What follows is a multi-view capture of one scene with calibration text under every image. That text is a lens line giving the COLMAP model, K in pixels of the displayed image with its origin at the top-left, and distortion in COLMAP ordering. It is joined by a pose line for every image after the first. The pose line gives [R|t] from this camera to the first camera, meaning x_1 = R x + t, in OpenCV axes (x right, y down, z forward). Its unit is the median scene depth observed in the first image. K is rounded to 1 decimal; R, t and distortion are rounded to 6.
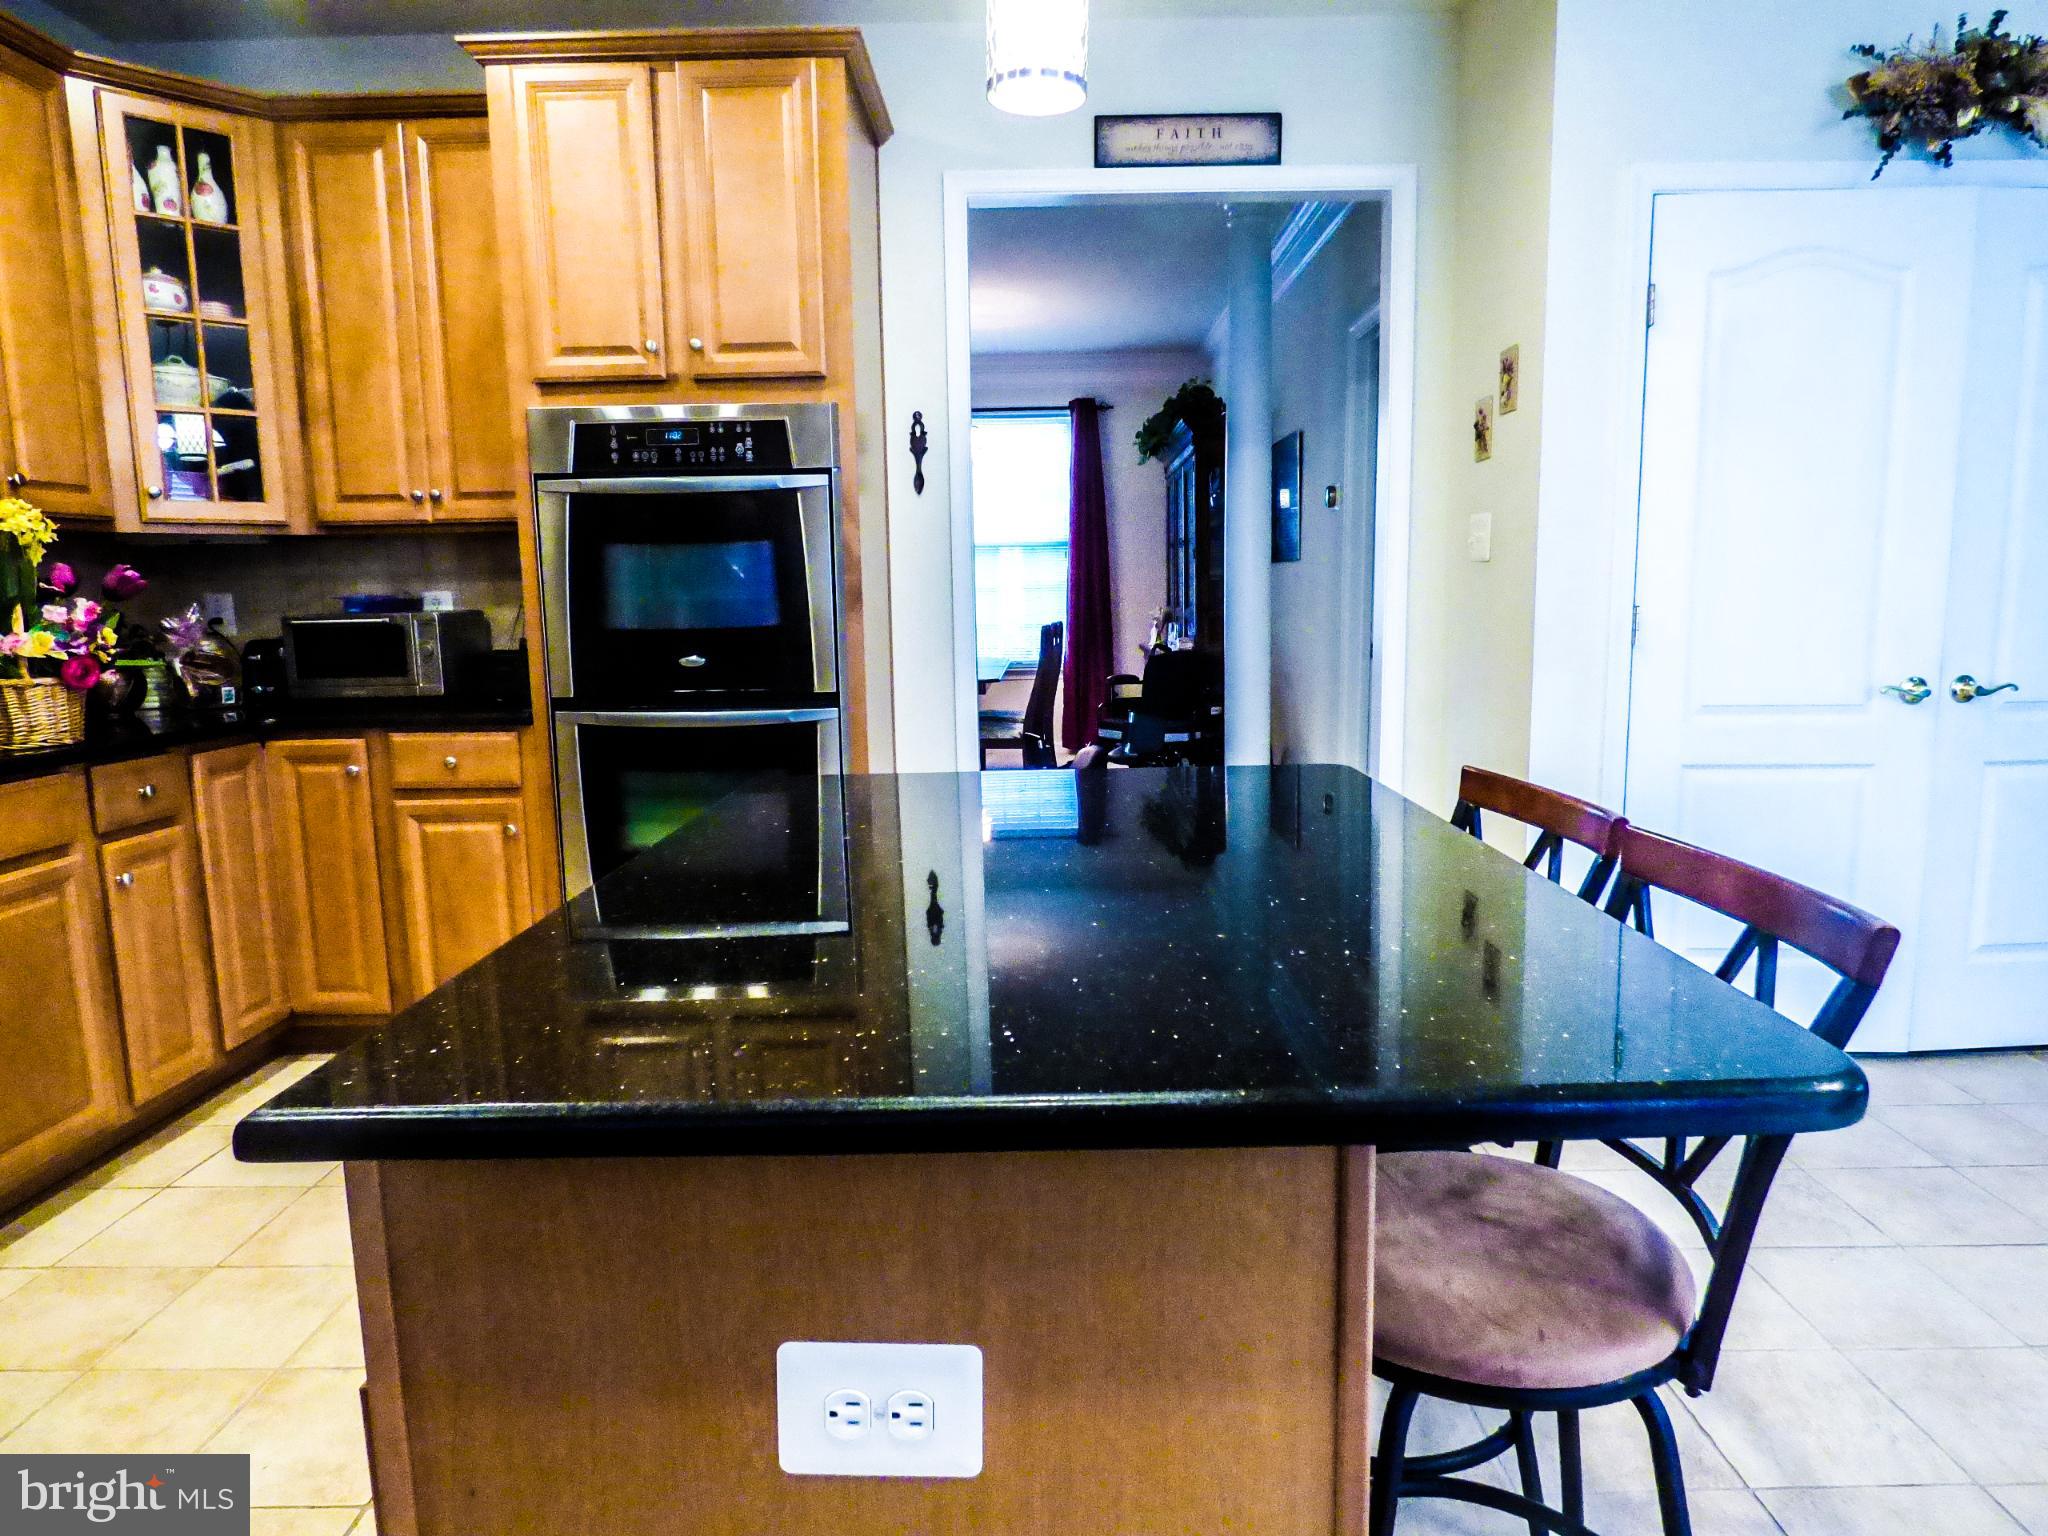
lens RADIAL K [[1242.9, 0, 1038.3], [0, 1242.9, 770.3], [0, 0, 1]] dist [-0.008515, 0.001962]
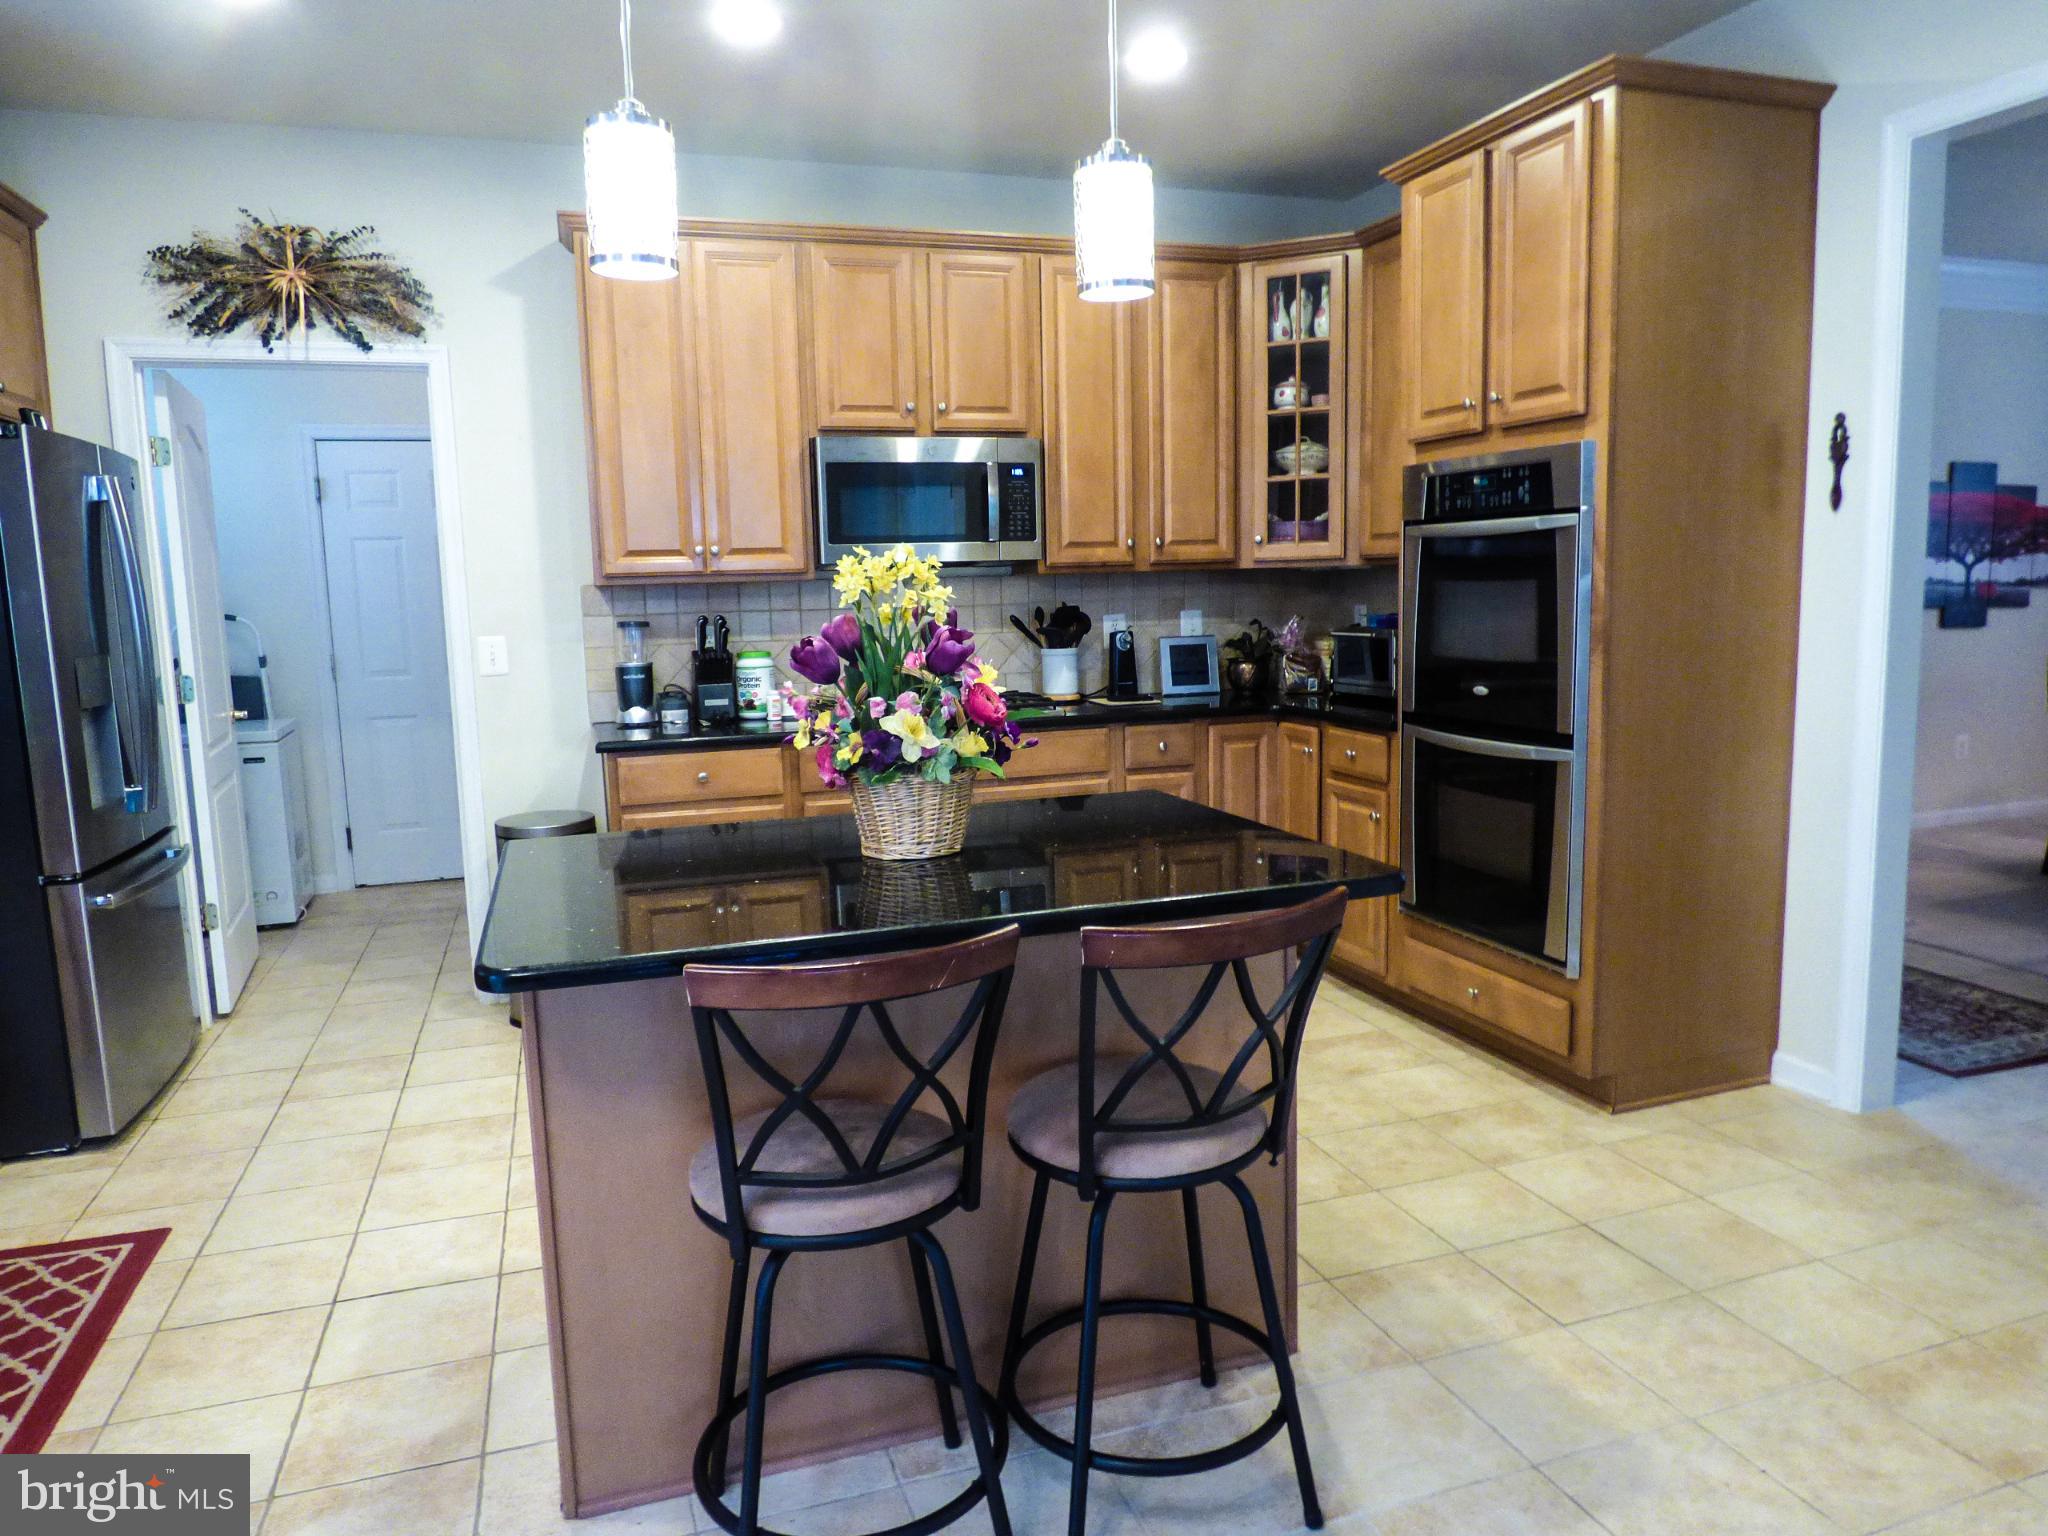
lens RADIAL K [[1392.5, 0, 1038.9], [0, 1392.5, 773.2], [0, 0, 1]] dist [-0.039439, -0.001834]
pose [[0.324451, 0.139373, -0.935578, 0.725897], [-0.118915, 0.987248, 0.105831, -0.097686], [0.938398, 0.076918, 0.336887, 0.240797]]
